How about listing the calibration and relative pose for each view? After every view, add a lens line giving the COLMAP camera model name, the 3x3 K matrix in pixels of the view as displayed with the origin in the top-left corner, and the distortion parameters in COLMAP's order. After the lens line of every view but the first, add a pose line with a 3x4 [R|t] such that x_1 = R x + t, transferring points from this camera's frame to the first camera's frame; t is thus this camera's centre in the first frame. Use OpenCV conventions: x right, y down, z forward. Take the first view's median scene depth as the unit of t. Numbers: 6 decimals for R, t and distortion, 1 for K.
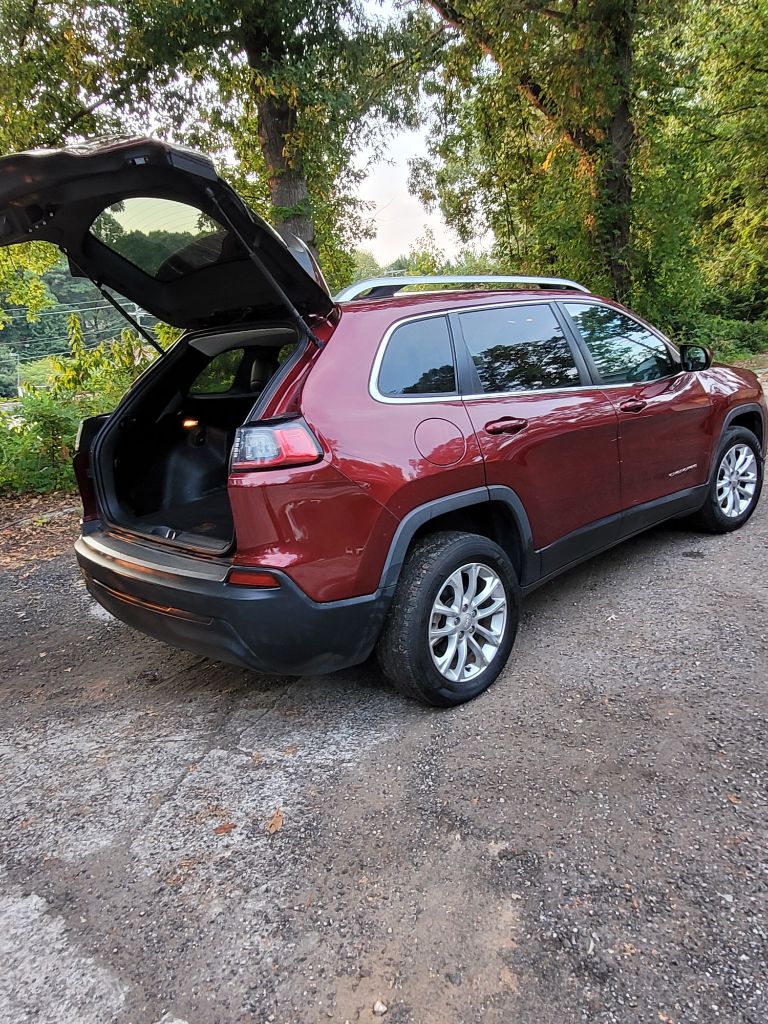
lens RADIAL K [[762.4, 0, 388.9], [0, 762.4, 502.1], [0, 0, 1]] dist [-0.014046, 0.023117]
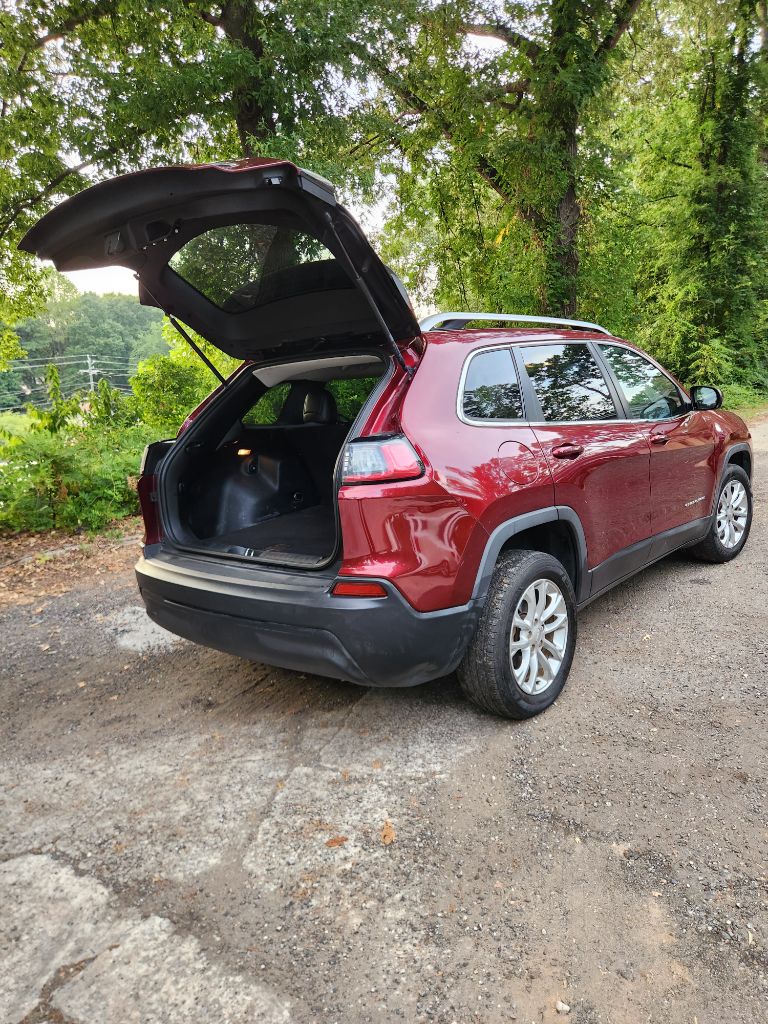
lens RADIAL K [[720.7, 0, 383.6], [0, 720.7, 506.6], [0, 0, 1]] dist [0.036333, -0.028275]
pose [[0.996458, 0.003851, 0.084006, -0.185689], [0.001977, 0.997602, -0.069180, 0.046920], [-0.084071, 0.069101, 0.994061, 0.020468]]
